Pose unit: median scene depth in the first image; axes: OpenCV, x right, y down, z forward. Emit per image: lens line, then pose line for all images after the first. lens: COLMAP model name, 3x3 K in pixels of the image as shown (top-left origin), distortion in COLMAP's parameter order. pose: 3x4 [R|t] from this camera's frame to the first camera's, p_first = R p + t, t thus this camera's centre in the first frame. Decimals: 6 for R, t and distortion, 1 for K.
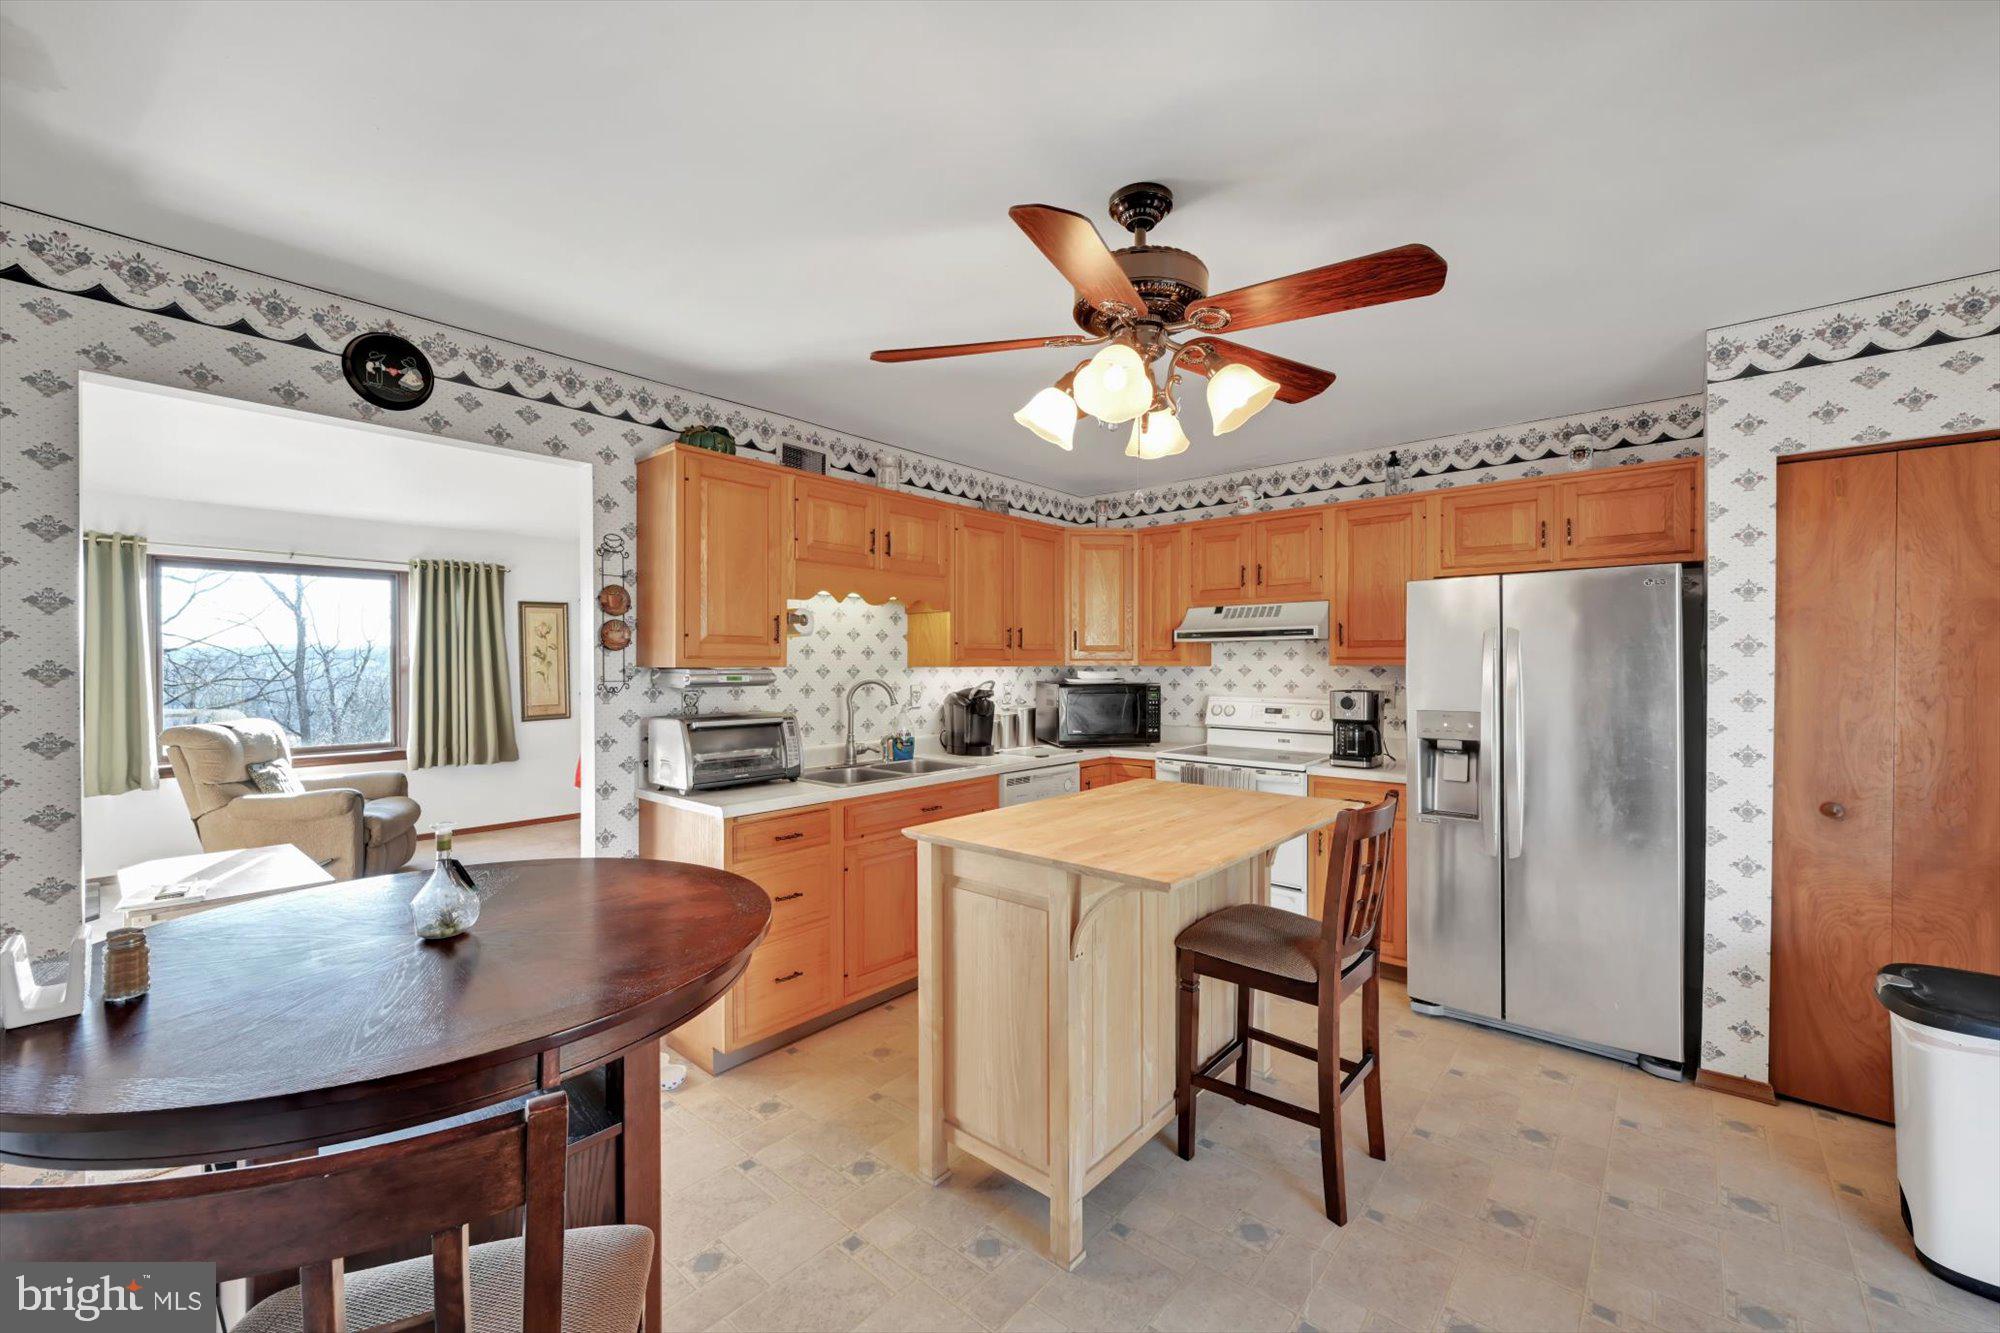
lens RADIAL K [[792.7, 0, 995.6], [0, 792.7, 659.4], [0, 0, 1]] dist [-0.001818, -0.000314]
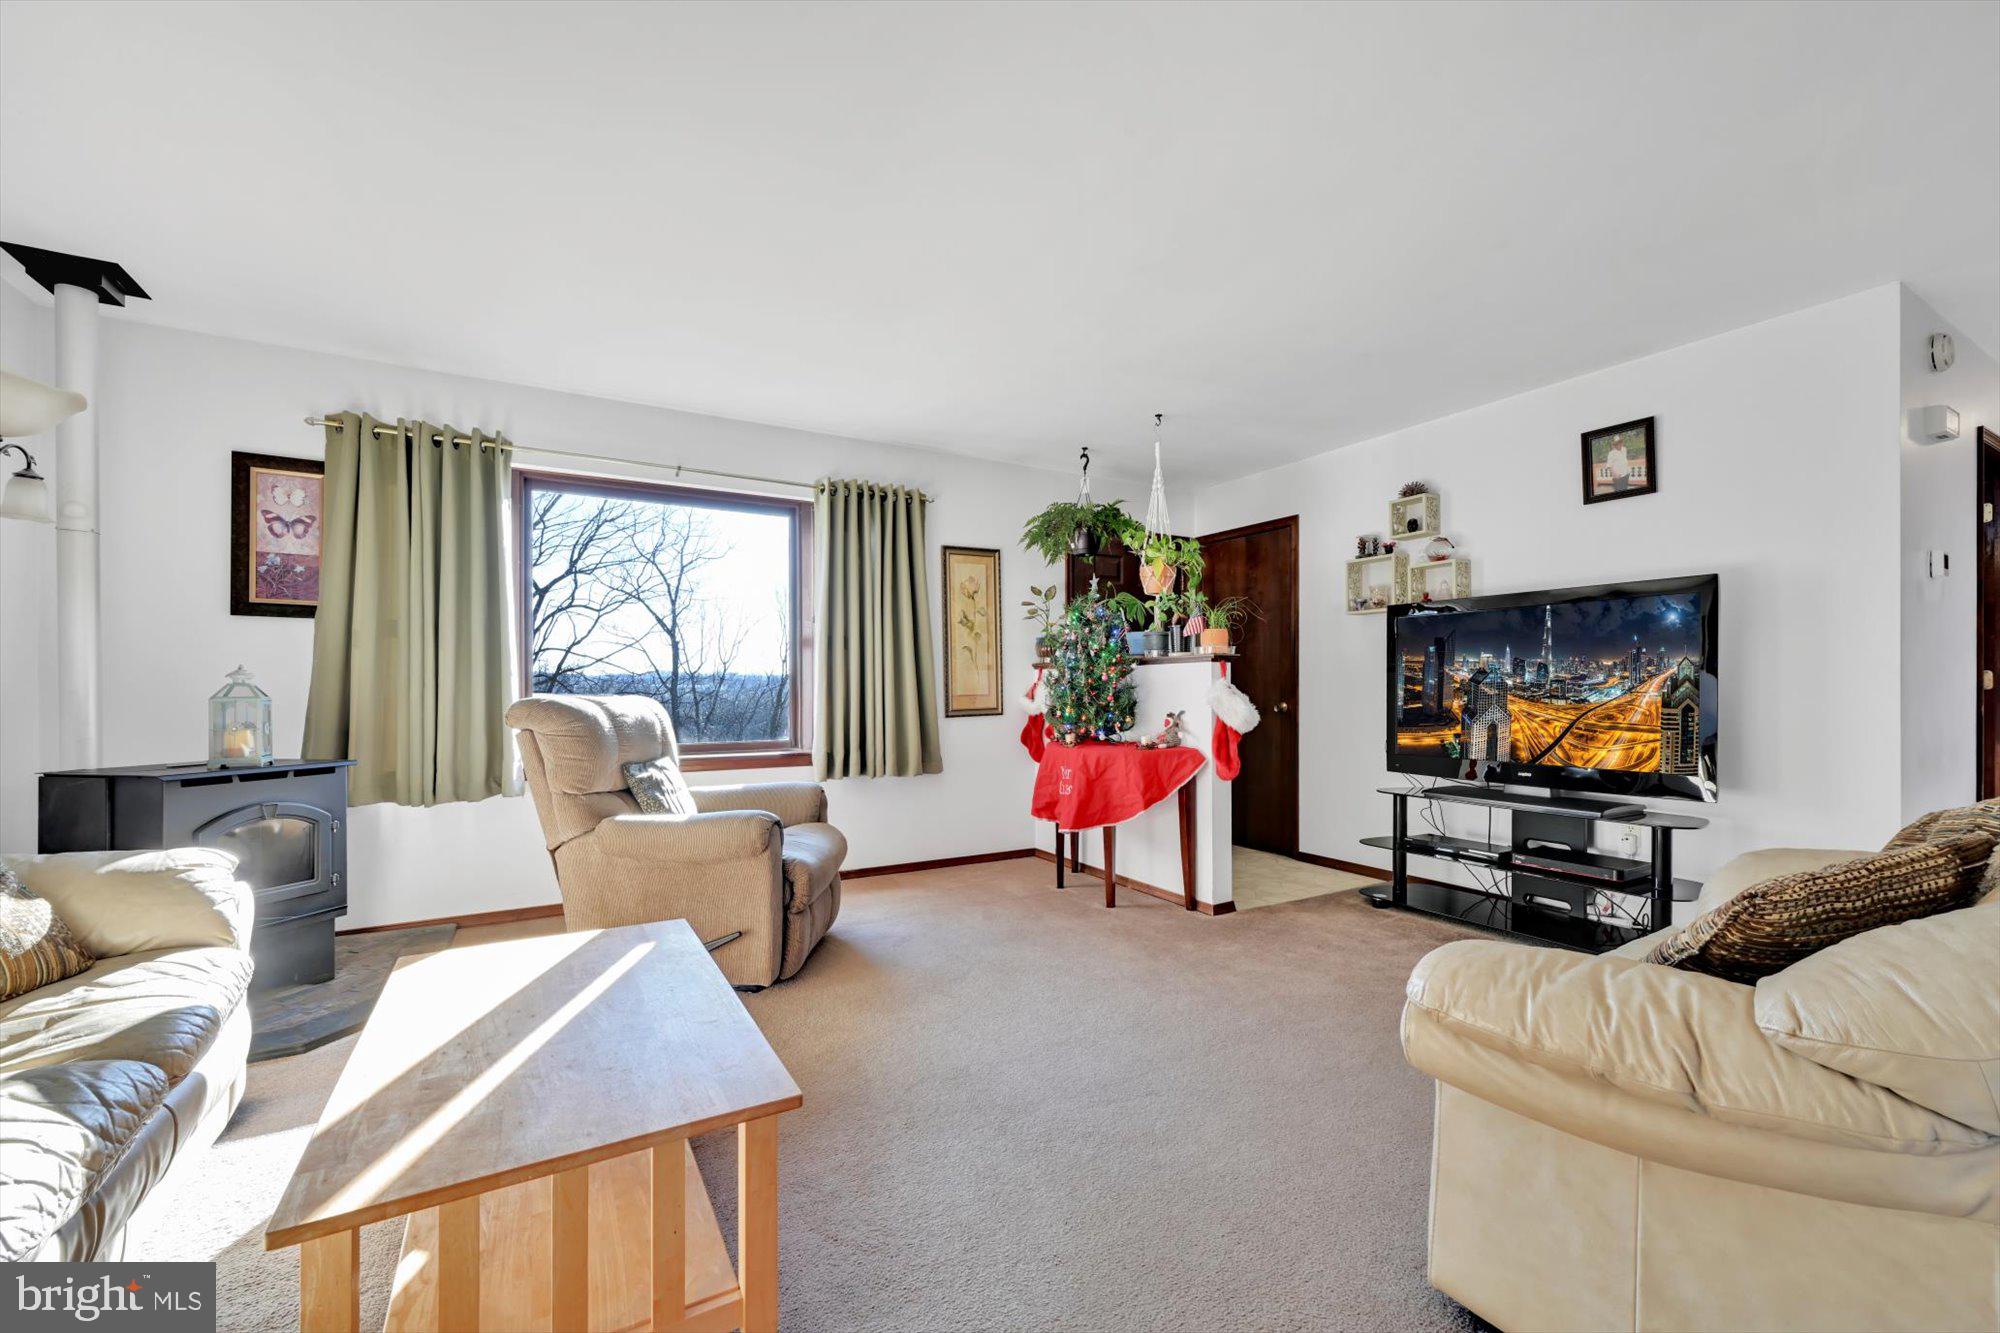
lens RADIAL K [[792.7, 0, 1032.6], [0, 792.7, 674.8], [0, 0, 1]] dist [0.000252, -0.000007]
pose [[0.956679, -0.003943, -0.291118, -0.352697], [0.001224, 0.999954, -0.009523, 0.053439], [0.291143, 0.008755, 0.956640, 0.384871]]
